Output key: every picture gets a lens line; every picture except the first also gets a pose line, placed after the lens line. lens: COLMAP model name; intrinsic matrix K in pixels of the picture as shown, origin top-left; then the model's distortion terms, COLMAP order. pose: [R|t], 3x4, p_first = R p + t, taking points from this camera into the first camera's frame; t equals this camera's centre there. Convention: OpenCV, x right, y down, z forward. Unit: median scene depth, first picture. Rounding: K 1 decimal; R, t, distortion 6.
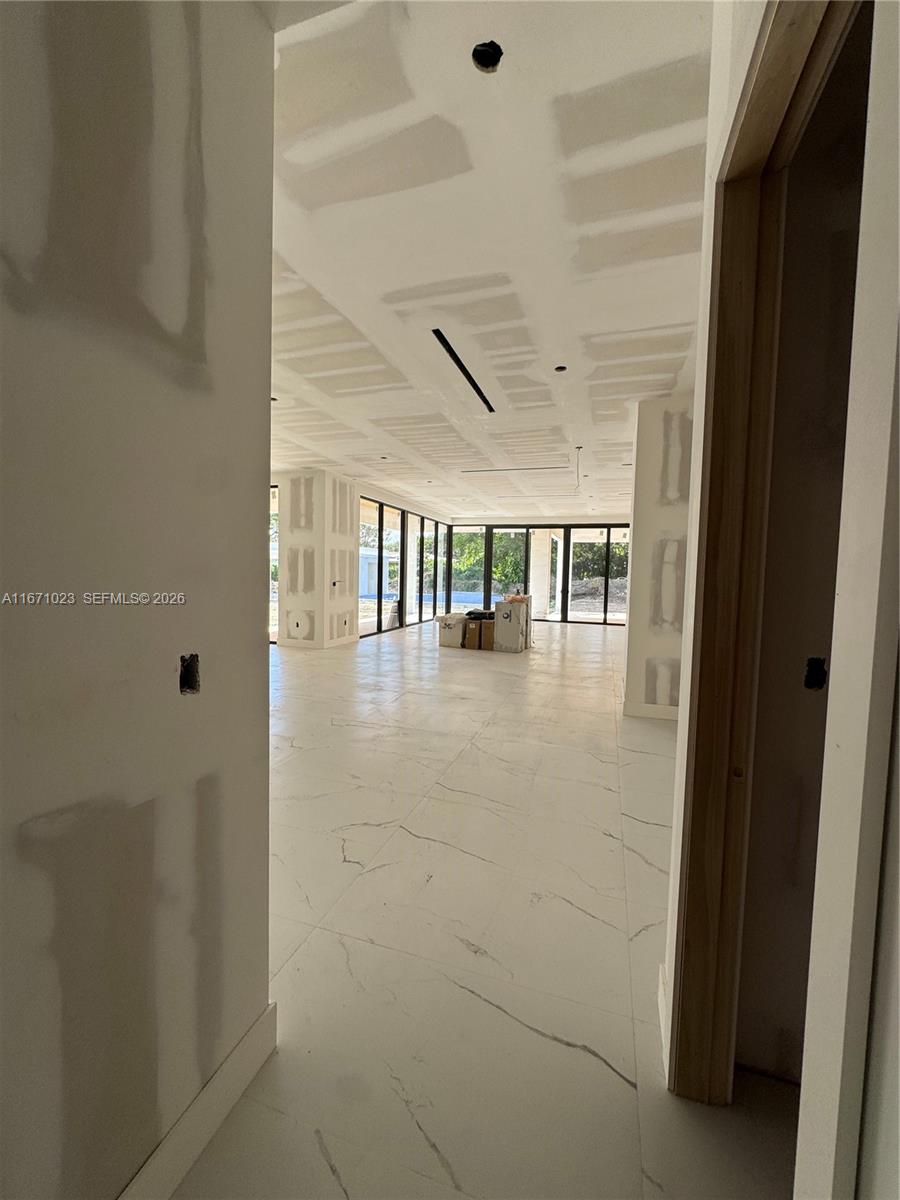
lens RADIAL K [[469.3, 0, 450.0], [0, 469.3, 600.0], [0, 0, 1]] dist [-0.001357, -0.000293]
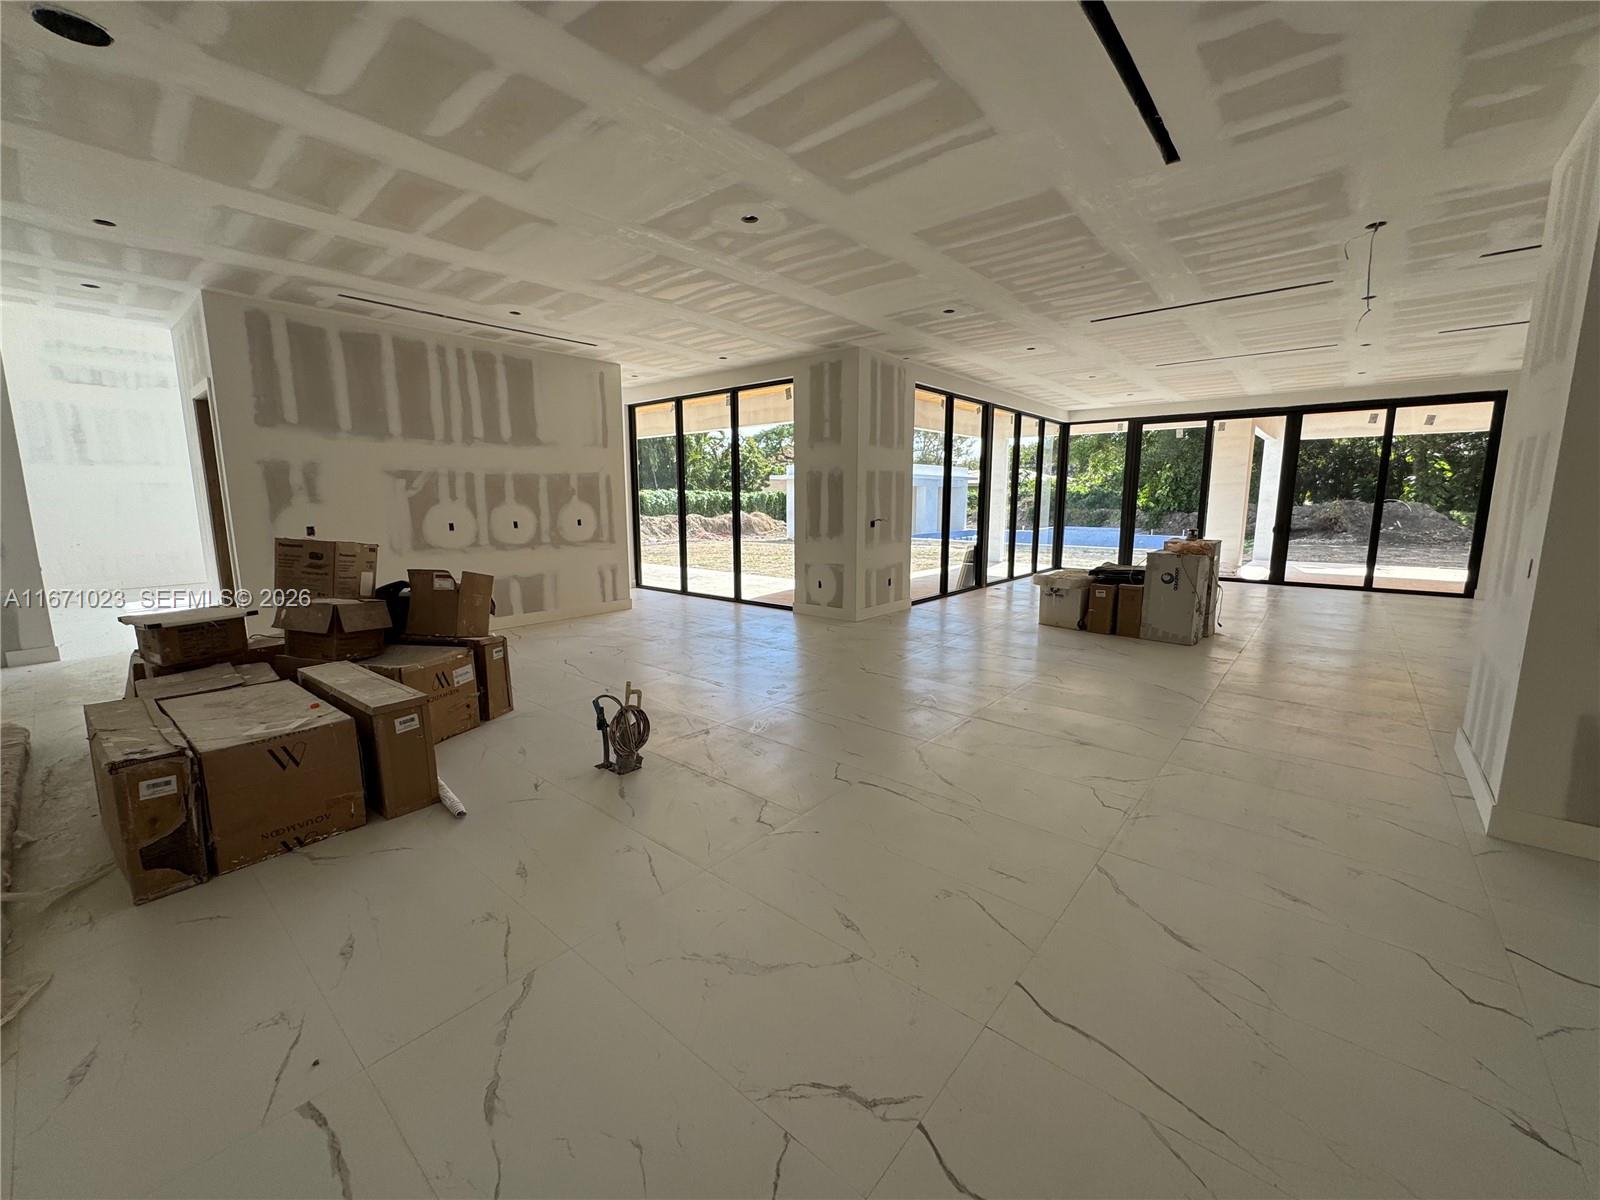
lens RADIAL K [[625.7, 0, 804.3], [0, 625.7, 593.3], [0, 0, 1]] dist [-0.001357, -0.000293]
pose [[0.926144, 0.032504, -0.375767, -0.001407], [0.001299, 0.995999, 0.089356, -0.013386], [0.377168, -0.083245, 0.922396, 0.122786]]
